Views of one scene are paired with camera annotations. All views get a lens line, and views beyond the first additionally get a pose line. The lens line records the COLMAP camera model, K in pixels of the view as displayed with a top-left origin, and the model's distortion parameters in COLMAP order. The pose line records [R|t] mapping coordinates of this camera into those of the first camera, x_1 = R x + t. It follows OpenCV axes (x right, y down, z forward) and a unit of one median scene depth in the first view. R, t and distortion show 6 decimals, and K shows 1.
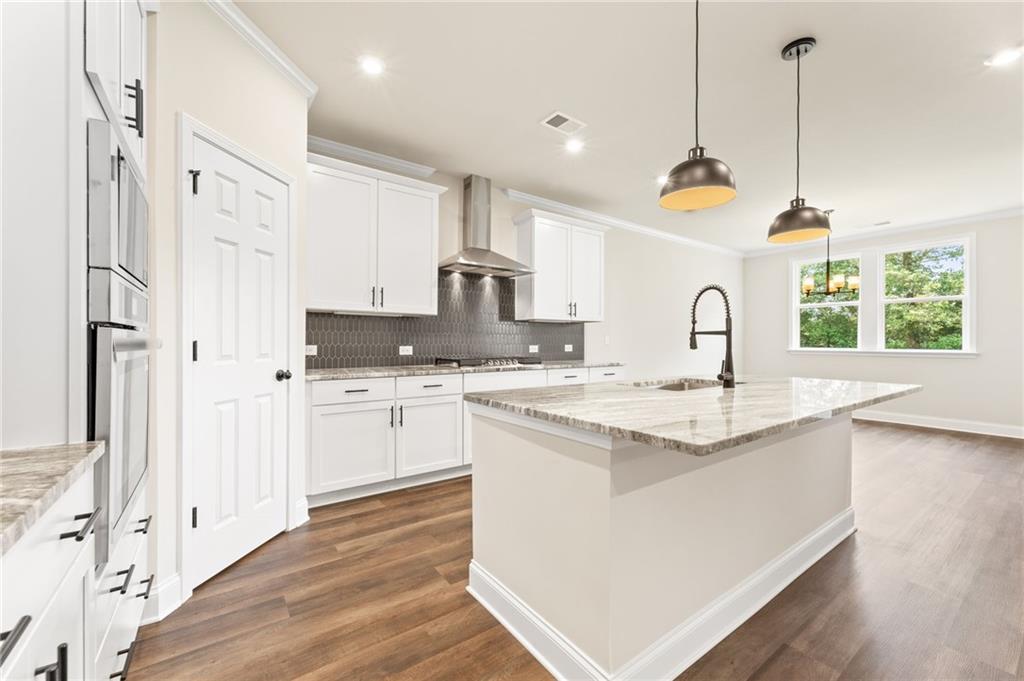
lens RADIAL K [[413.2, 0, 511.9], [0, 413.2, 343.1], [0, 0, 1]] dist [0.003540, 0.000114]
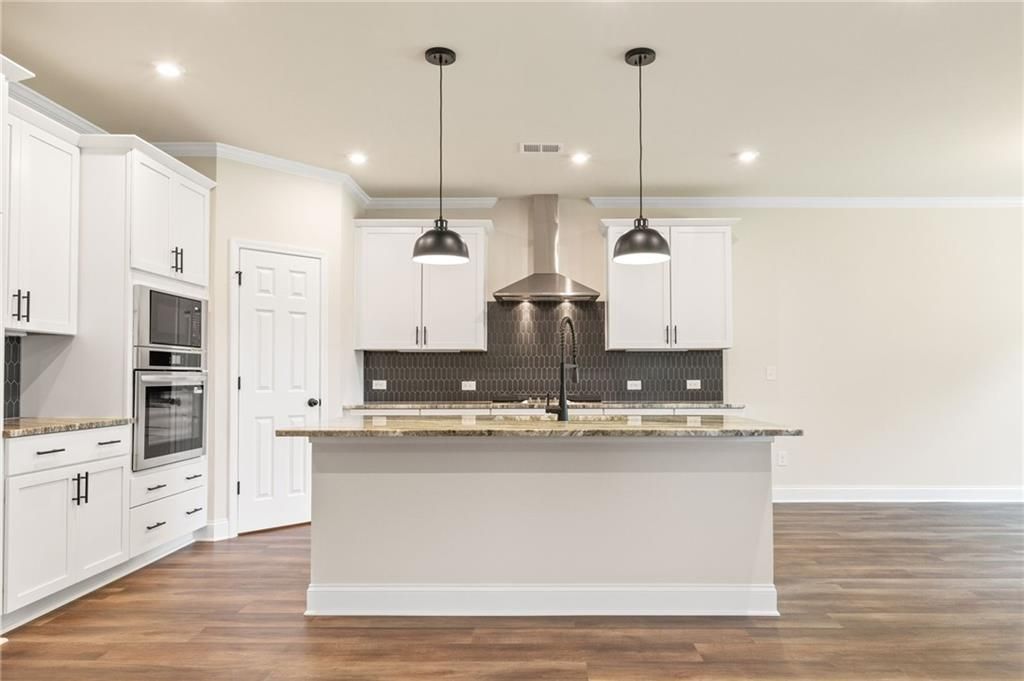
lens RADIAL K [[646.1, 0, 528.9], [0, 646.1, 359.5], [0, 0, 1]] dist [-0.000893, -0.000047]
pose [[0.802970, -0.017295, -0.595768, 0.823697], [0.000439, 0.999596, -0.028426, -0.000980], [0.596019, 0.022564, 0.802653, -0.169700]]
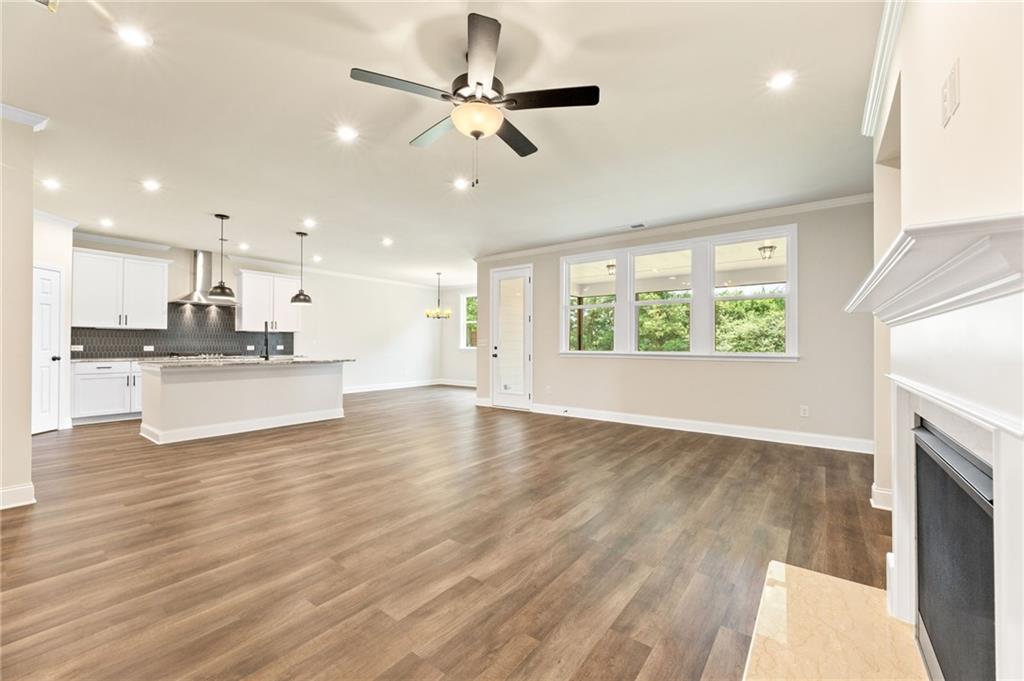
lens RADIAL K [[413.2, 0, 512.1], [0, 413.2, 344.2], [0, 0, 1]] dist [0.003540, 0.000114]
pose [[0.953577, 0.005025, 0.301106, 0.728806], [-0.004056, 0.999984, -0.003845, -0.000011], [-0.301120, 0.002446, 0.953583, -1.222091]]
